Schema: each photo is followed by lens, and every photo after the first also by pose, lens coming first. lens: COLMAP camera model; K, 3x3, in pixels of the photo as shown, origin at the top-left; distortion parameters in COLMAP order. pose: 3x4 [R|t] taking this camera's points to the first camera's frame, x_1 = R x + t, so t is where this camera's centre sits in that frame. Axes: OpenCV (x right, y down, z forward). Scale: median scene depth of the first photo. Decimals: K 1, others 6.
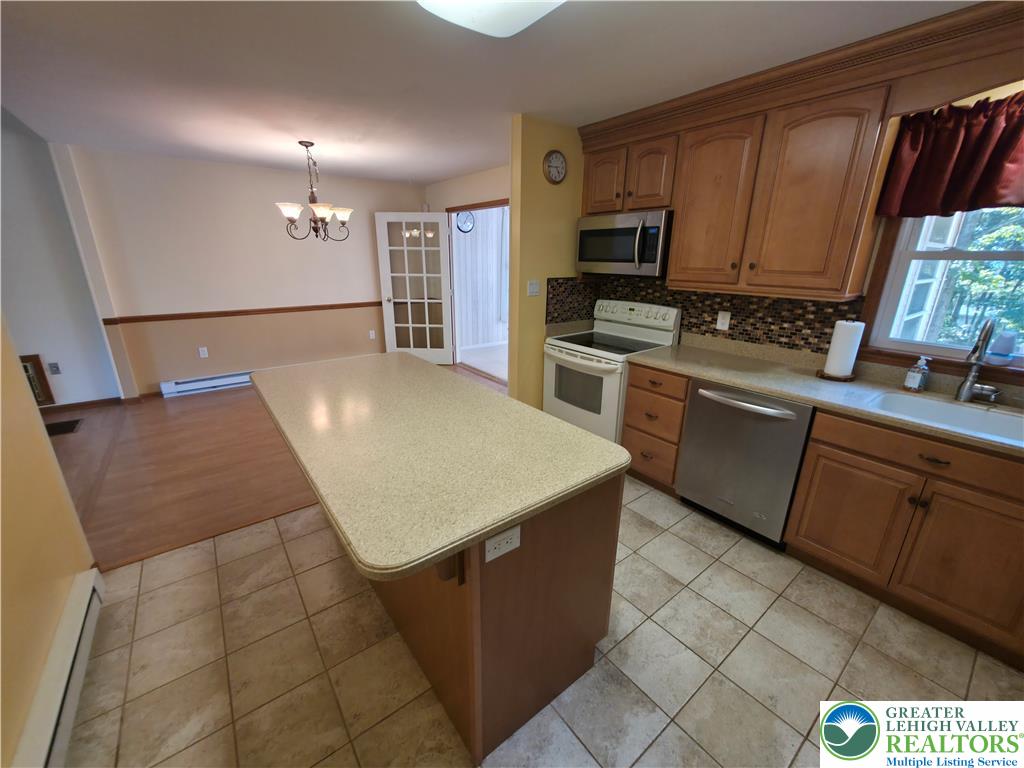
lens RADIAL K [[407.3, 0, 511.1], [0, 407.3, 383.7], [0, 0, 1]] dist [0.000991, -0.000153]
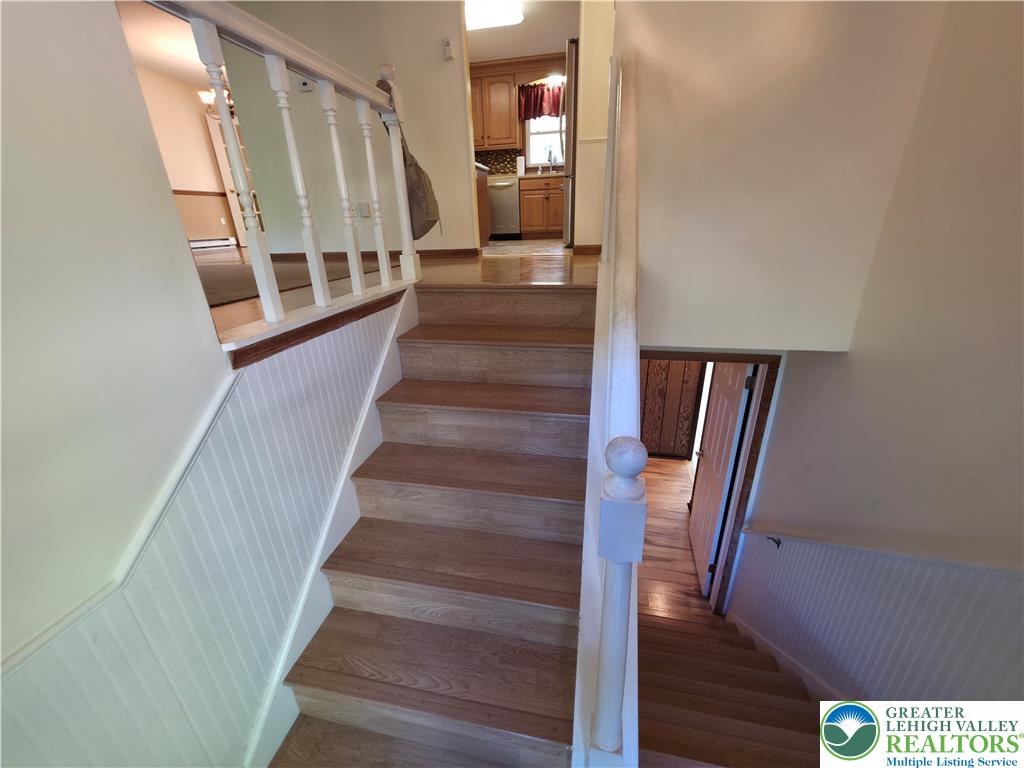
lens RADIAL K [[407.3, 0, 511.4], [0, 407.3, 386.0], [0, 0, 1]] dist [0.000991, -0.000153]
pose [[0.756650, -0.267618, 0.596542, -1.105802], [0.235102, 0.962732, 0.133694, 0.798845], [-0.610089, 0.039088, 0.791368, -0.962943]]
